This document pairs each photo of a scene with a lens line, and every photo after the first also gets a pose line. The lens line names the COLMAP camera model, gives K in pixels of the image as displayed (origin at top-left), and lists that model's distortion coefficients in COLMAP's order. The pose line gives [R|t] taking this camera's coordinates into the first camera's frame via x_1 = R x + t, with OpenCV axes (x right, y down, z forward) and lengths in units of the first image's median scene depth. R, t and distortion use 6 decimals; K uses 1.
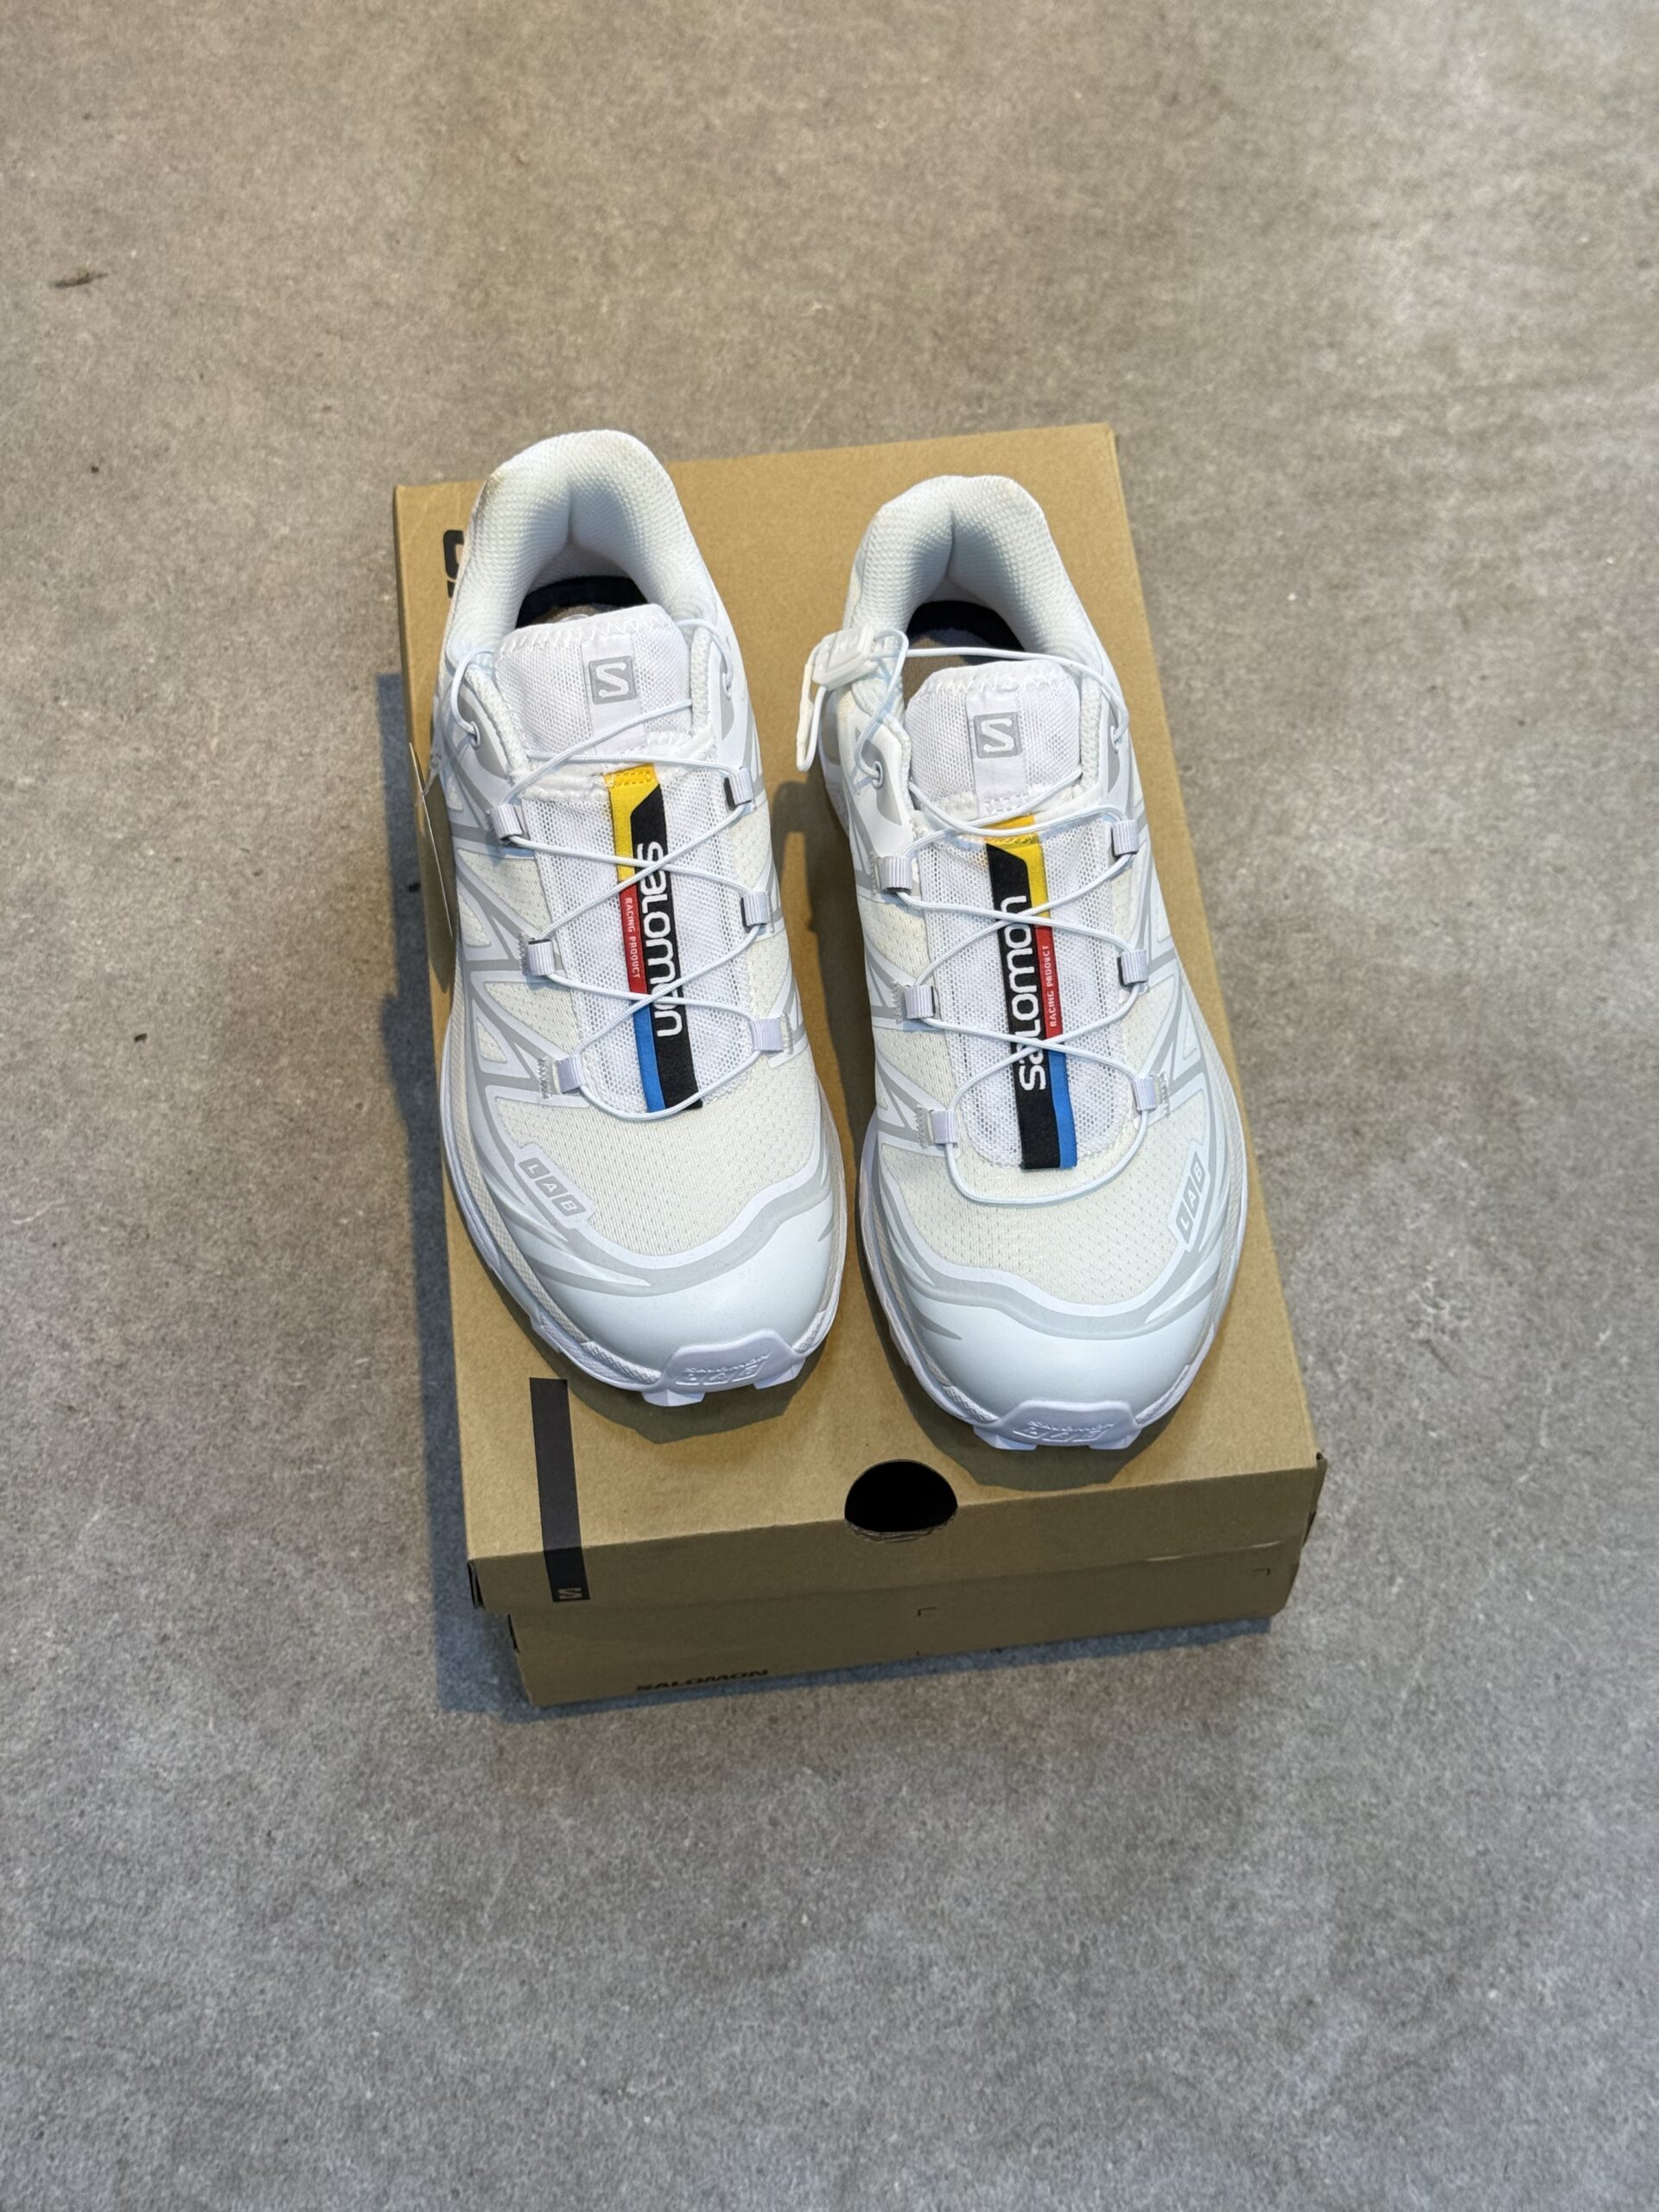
lens RADIAL K [[3139.4, 0, 820.6], [0, 3139.4, 1116.0], [0, 0, 1]] dist [0.111447, 0.000000]
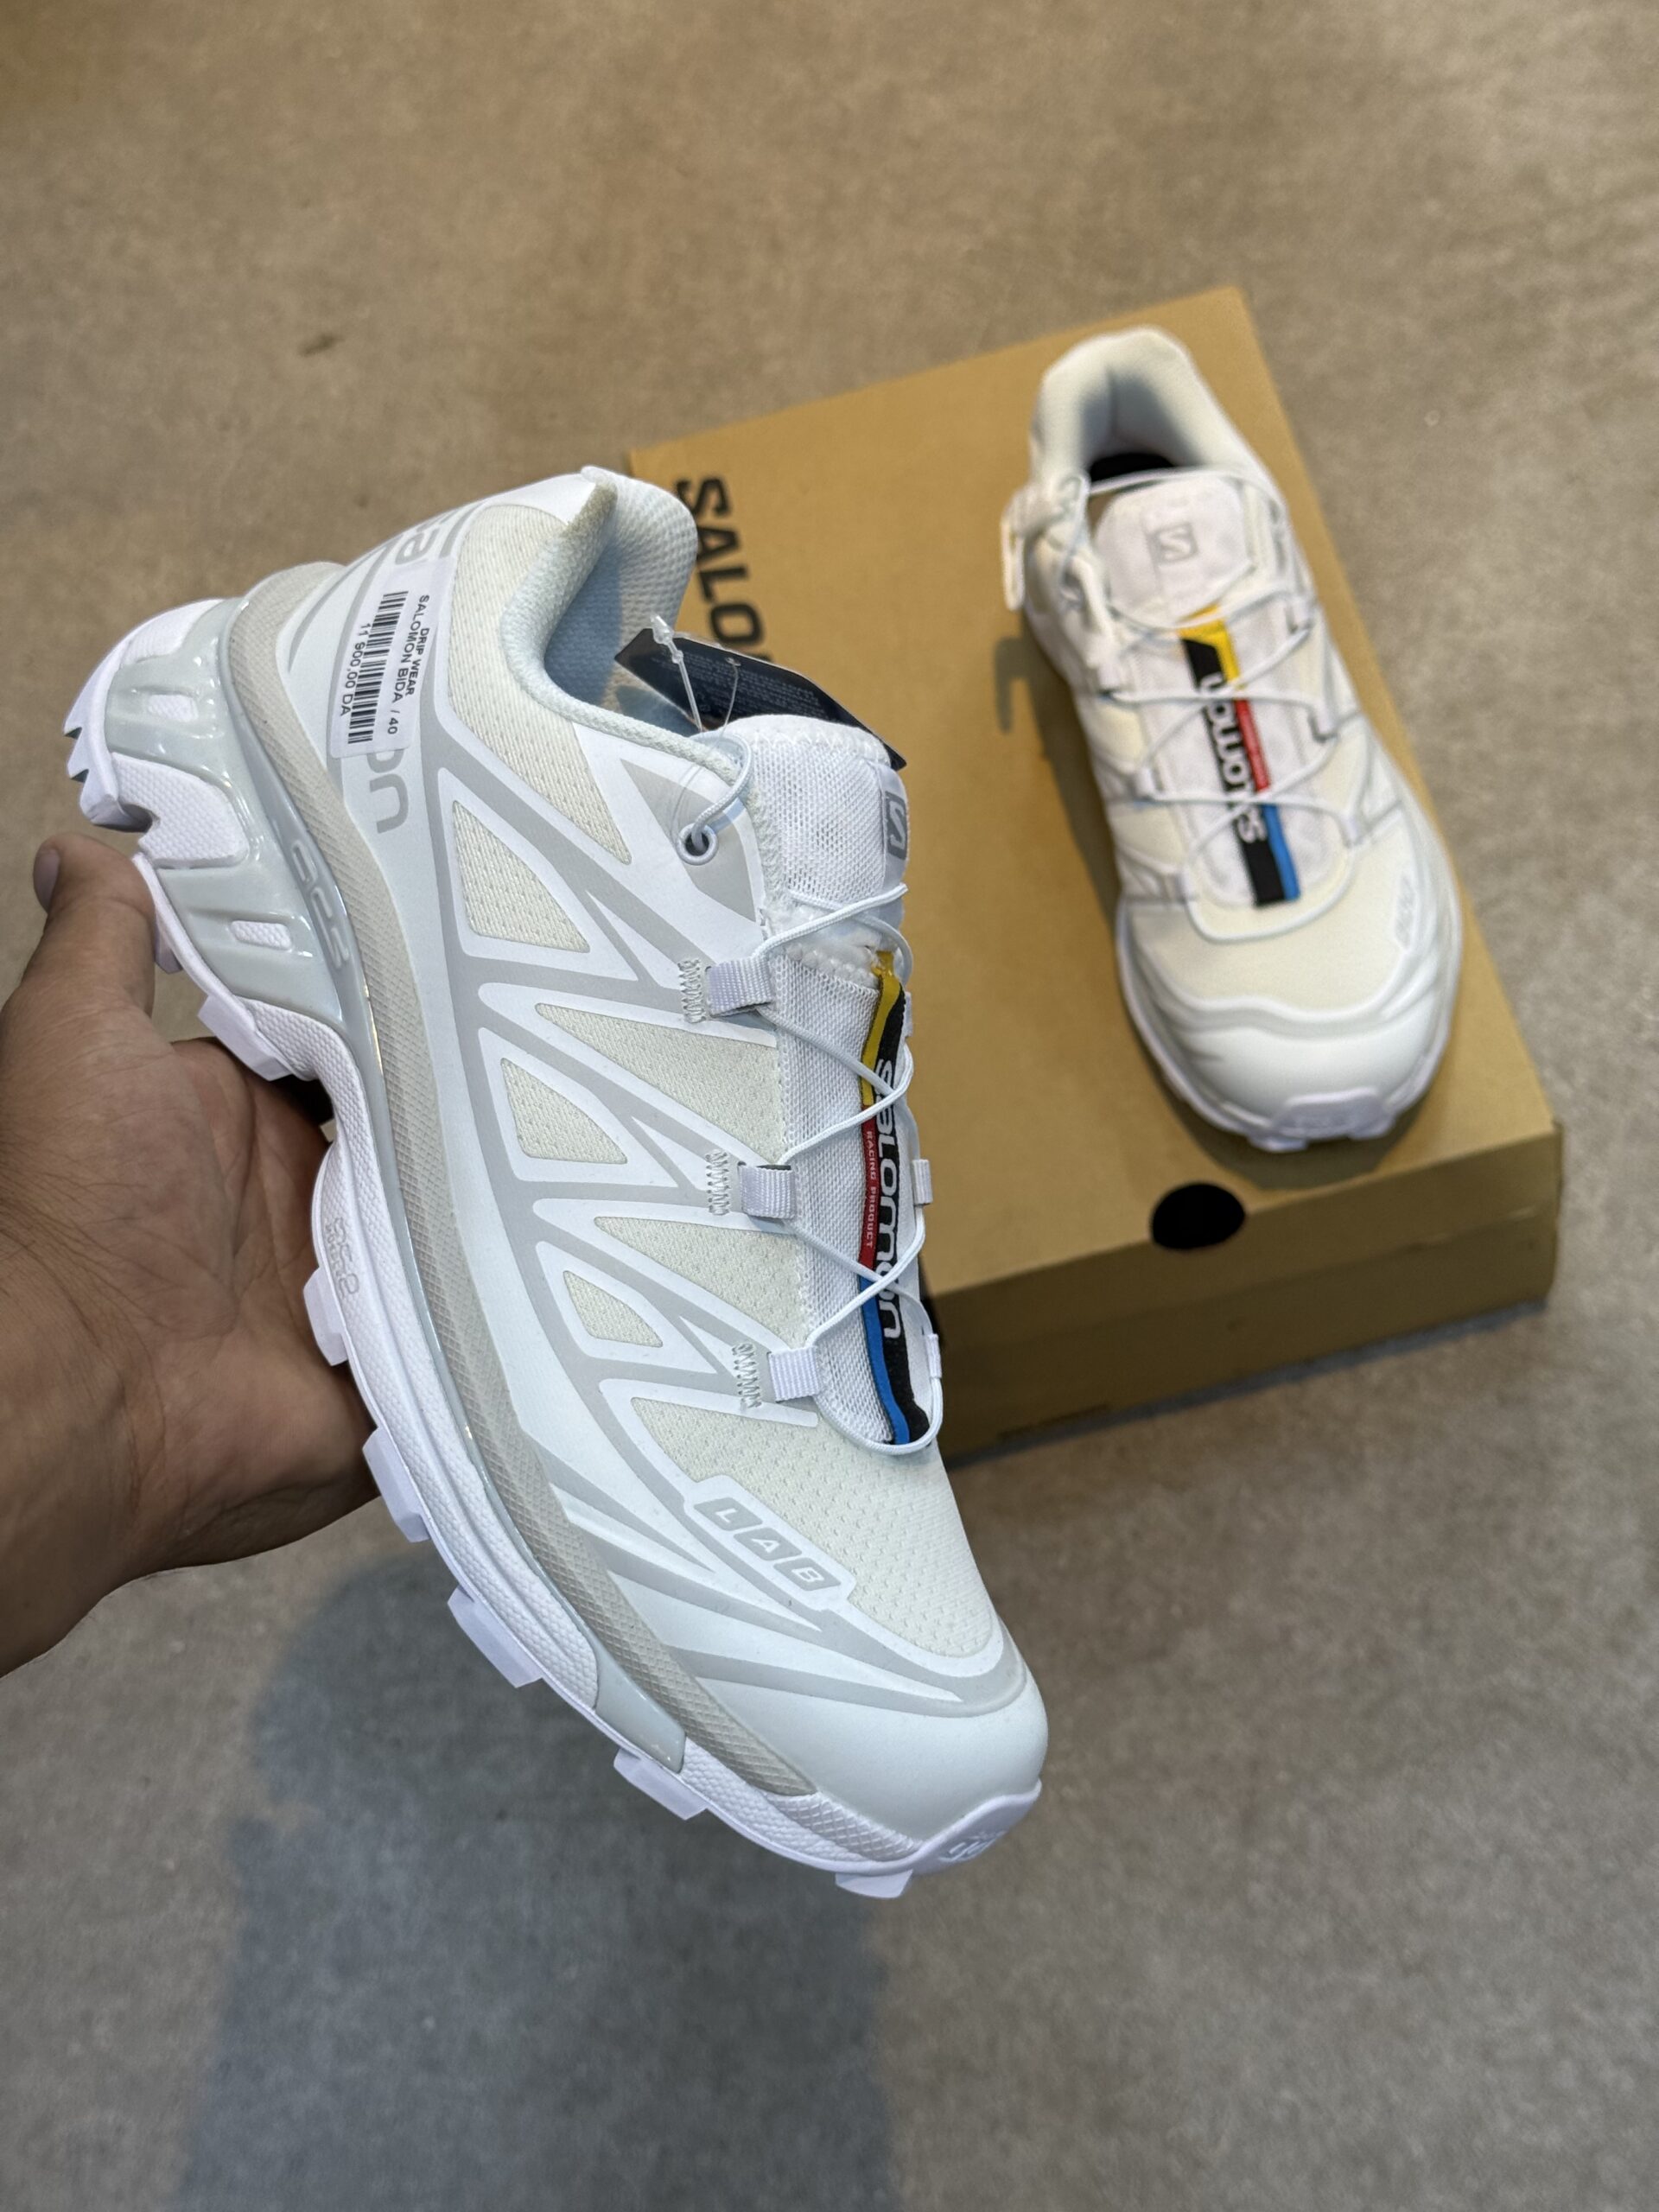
lens RADIAL K [[3139.4, 0, 840.7], [0, 3139.4, 1108.0], [0, 0, 1]] dist [0.111447, 0.000000]
pose [[0.984190, -0.158301, -0.079439, -0.004573], [0.157047, 0.987350, -0.021834, 0.073085], [0.081891, 0.009013, 0.996601, -0.134241]]
